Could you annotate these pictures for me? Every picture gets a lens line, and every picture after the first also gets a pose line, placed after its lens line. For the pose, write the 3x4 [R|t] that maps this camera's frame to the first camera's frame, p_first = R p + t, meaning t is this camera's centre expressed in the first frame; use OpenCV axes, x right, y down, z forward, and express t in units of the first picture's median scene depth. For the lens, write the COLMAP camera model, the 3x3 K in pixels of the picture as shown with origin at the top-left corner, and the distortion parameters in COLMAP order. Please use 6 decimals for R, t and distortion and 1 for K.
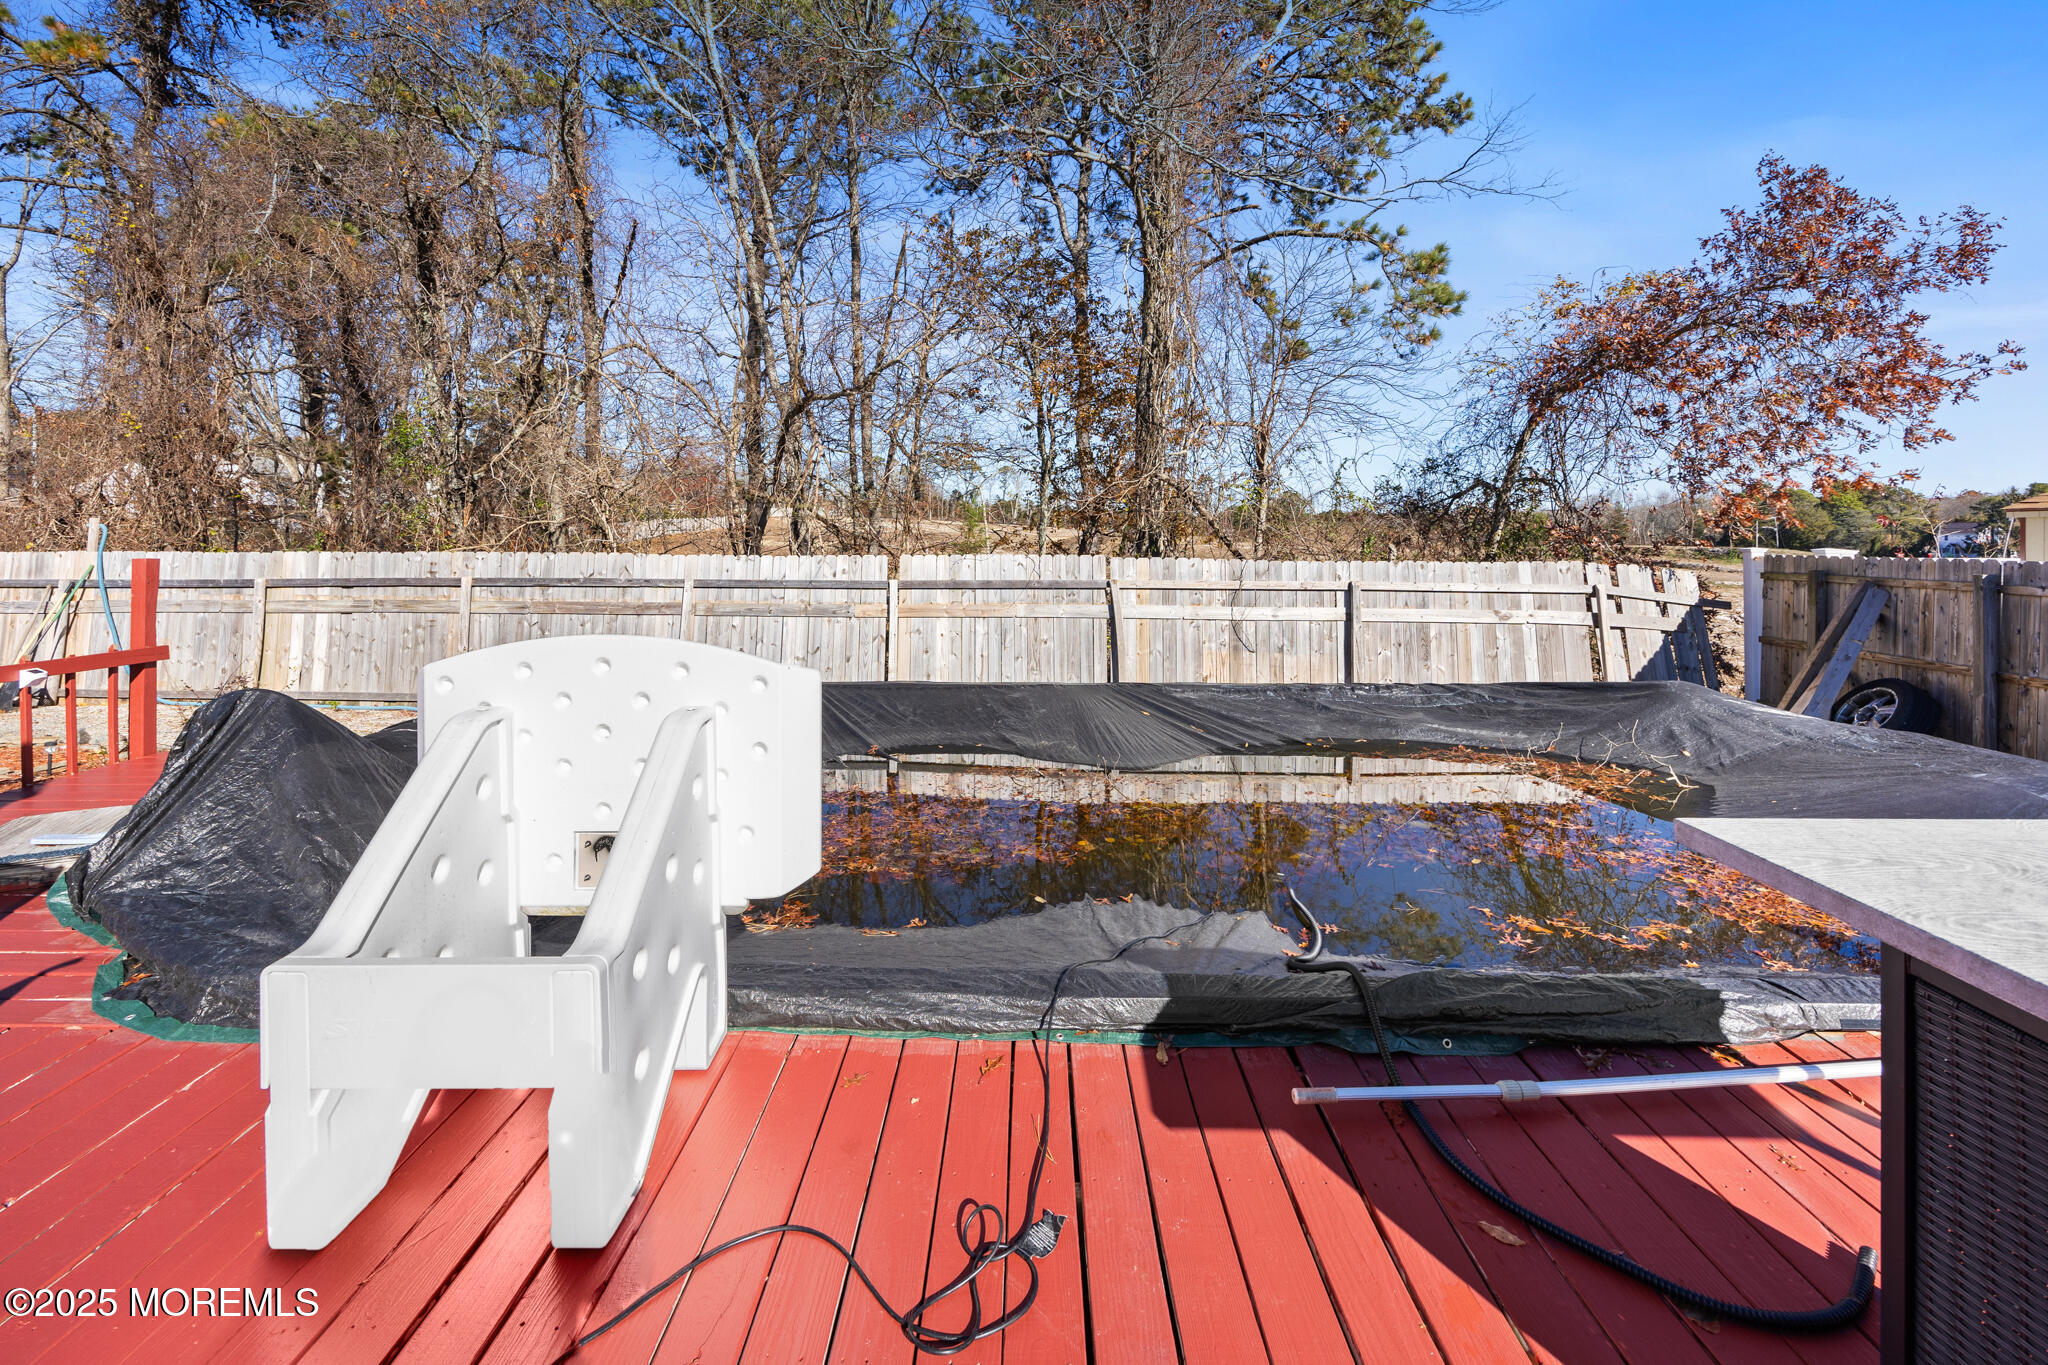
lens RADIAL K [[842.4, 0, 1015.6], [0, 842.4, 540.6], [0, 0, 1]] dist [-0.001255, 0.000067]
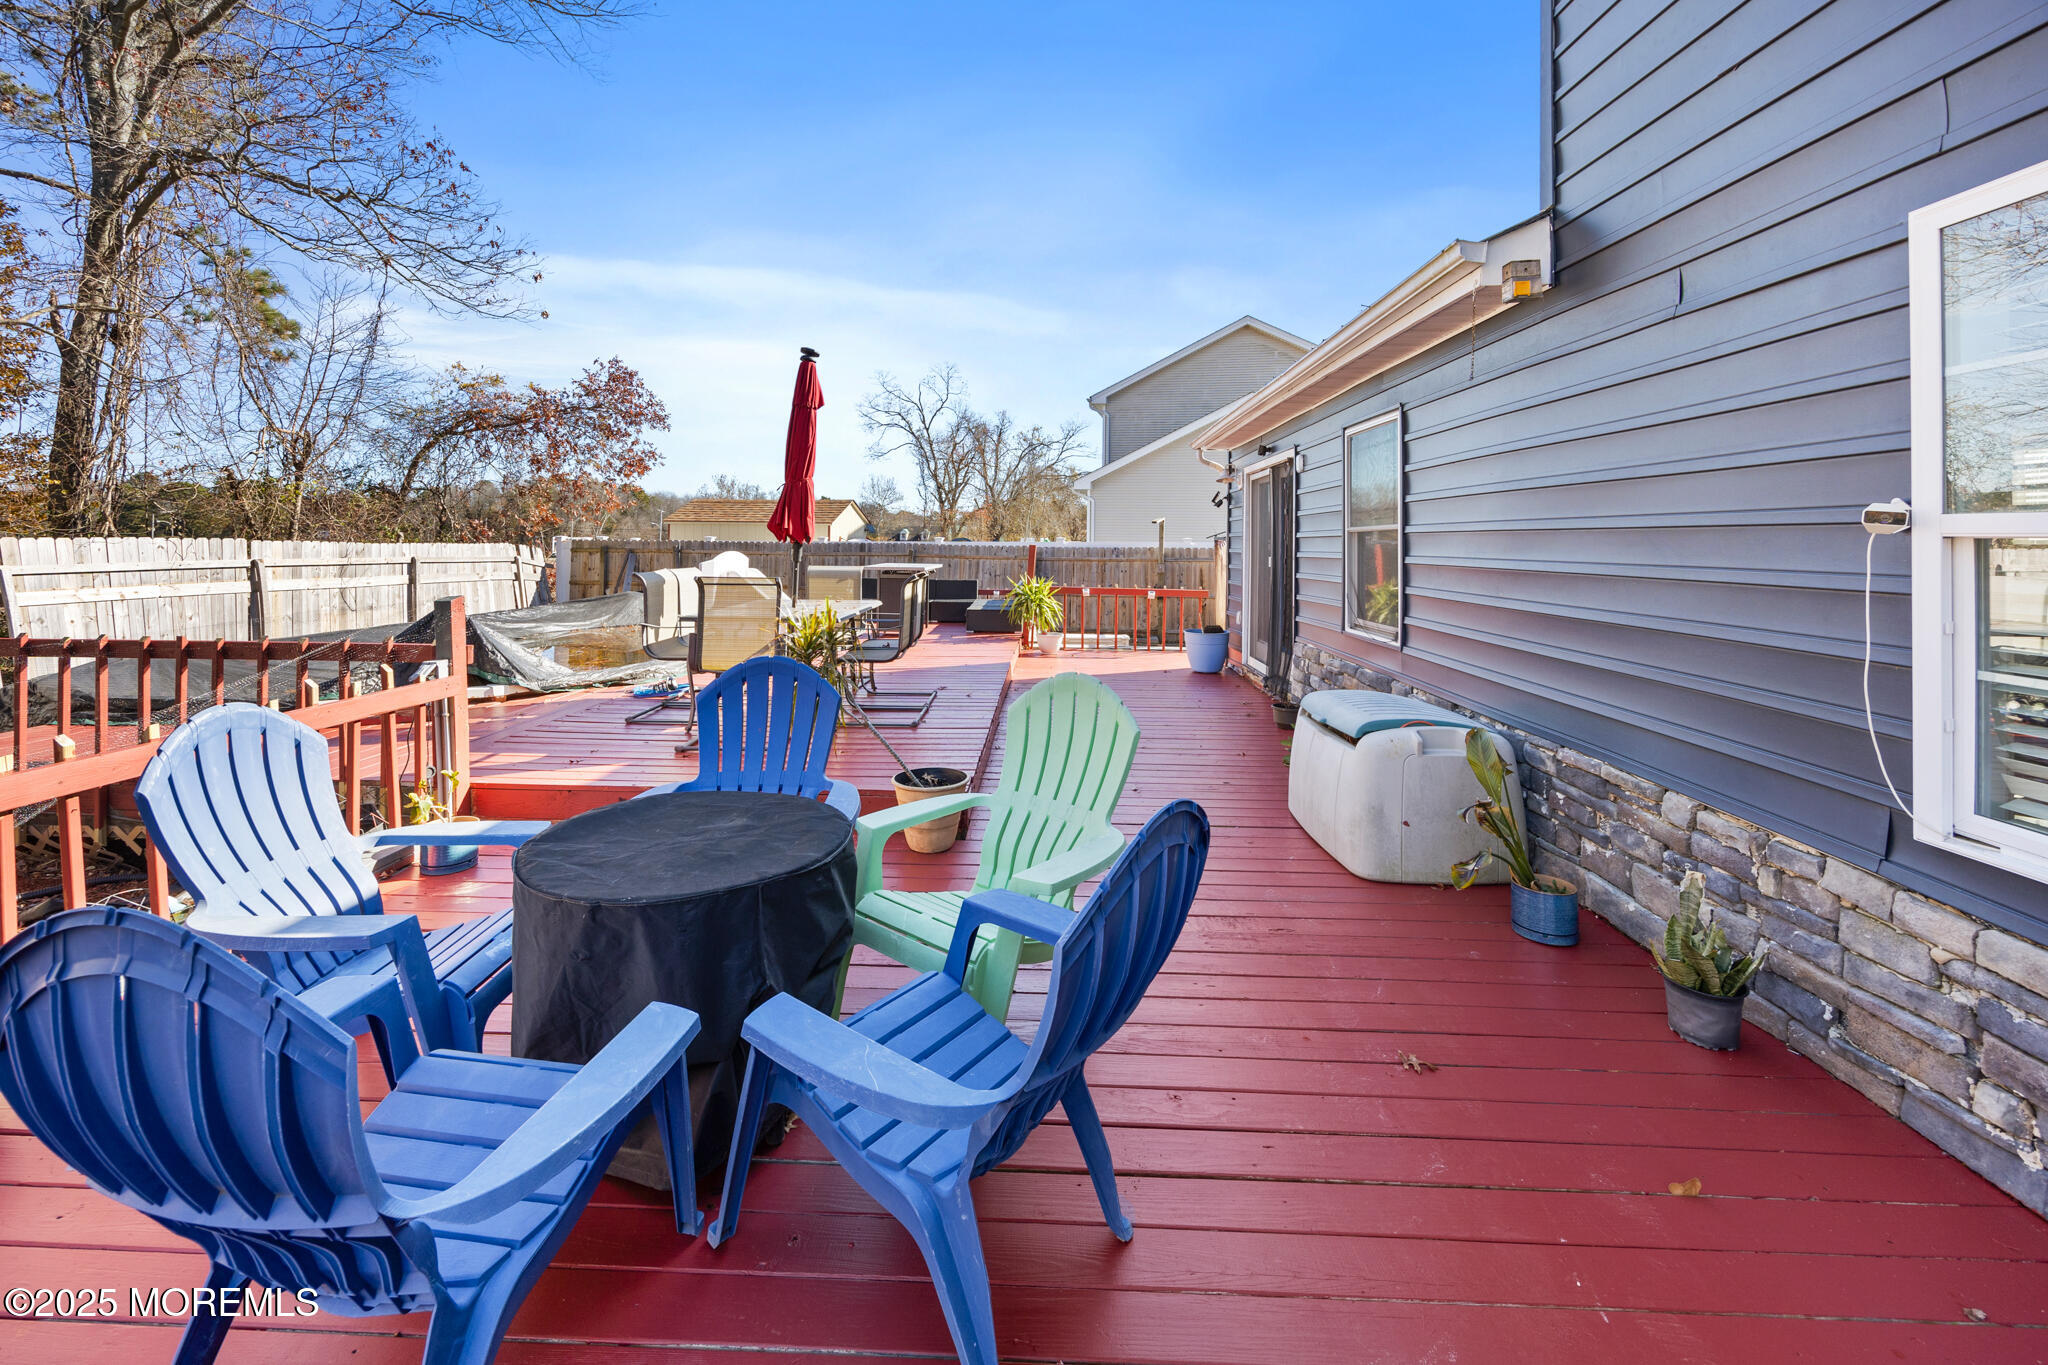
lens RADIAL K [[829.3, 0, 1011.0], [0, 829.3, 537.1], [0, 0, 1]] dist [-0.005558, 0.000855]
pose [[0.038395, 0.005198, 0.999249, -0.993695], [-0.007696, 0.999958, -0.004906, 0.013035], [-0.999233, -0.007502, 0.038433, -0.096906]]
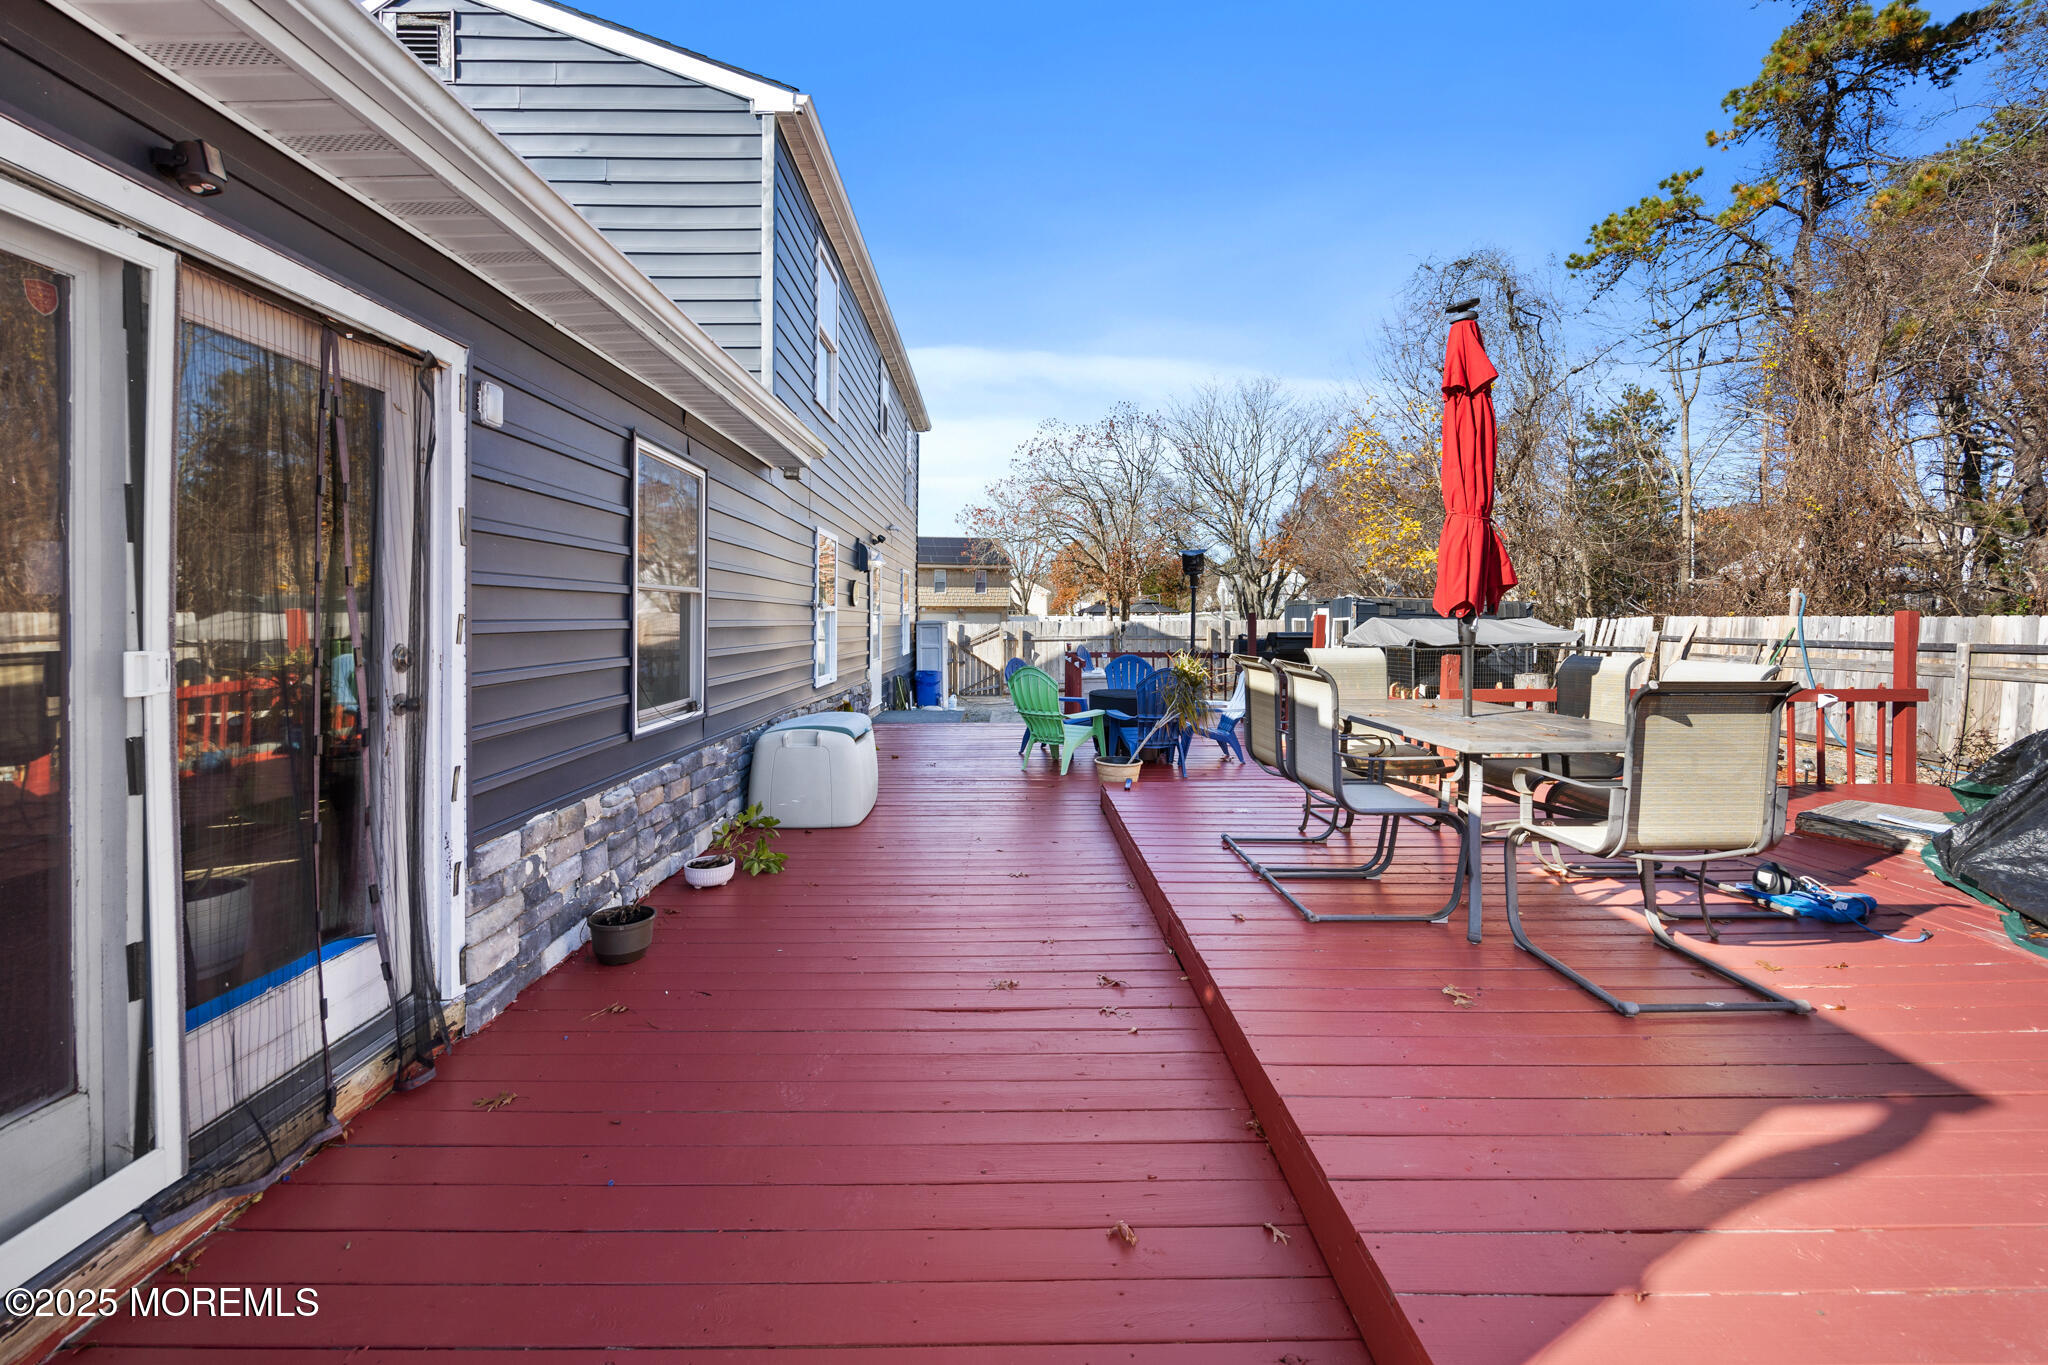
lens RADIAL K [[817.8, 0, 1005.8], [0, 817.8, 618.1], [0, 0, 1]] dist [-0.002381, 0.000080]
pose [[0.027769, -0.000718, -0.999614, 0.020288], [-0.002603, 0.999996, -0.000791, 0.019343], [0.999611, 0.002624, 0.027767, -0.137148]]
